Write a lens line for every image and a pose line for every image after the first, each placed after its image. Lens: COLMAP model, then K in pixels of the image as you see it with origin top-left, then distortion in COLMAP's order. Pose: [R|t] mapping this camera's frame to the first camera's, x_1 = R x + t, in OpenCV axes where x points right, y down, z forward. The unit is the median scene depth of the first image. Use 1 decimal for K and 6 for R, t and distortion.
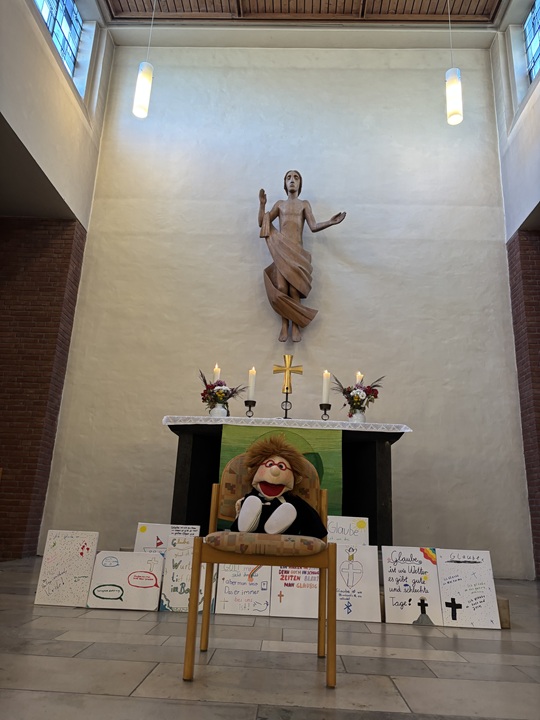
lens RADIAL K [[540.4, 0, 268.0], [0, 540.4, 357.1], [0, 0, 1]] dist [0.026937, -0.010852]
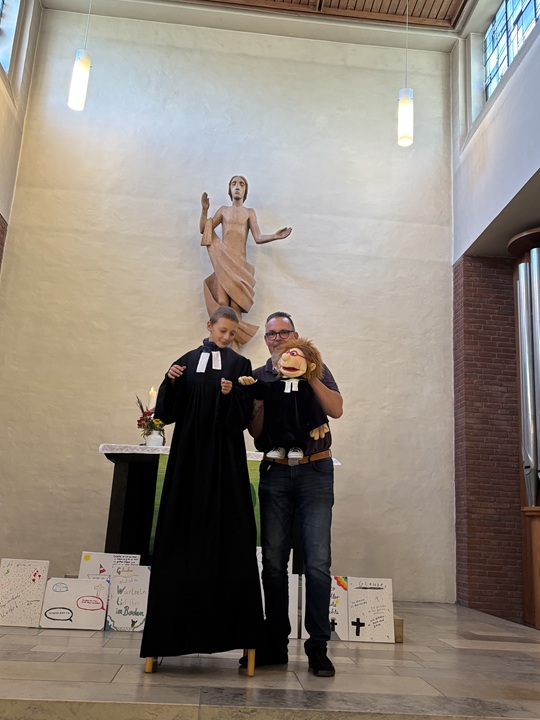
lens RADIAL K [[665.2, 0, 271.3], [0, 665.2, 361.9], [0, 0, 1]] dist [0.021812, 0.000000]
pose [[0.992734, 0.040930, 0.113158, -0.015655], [-0.045572, 0.998209, 0.038745, -0.069554], [-0.111369, -0.043621, 0.992821, -0.171271]]
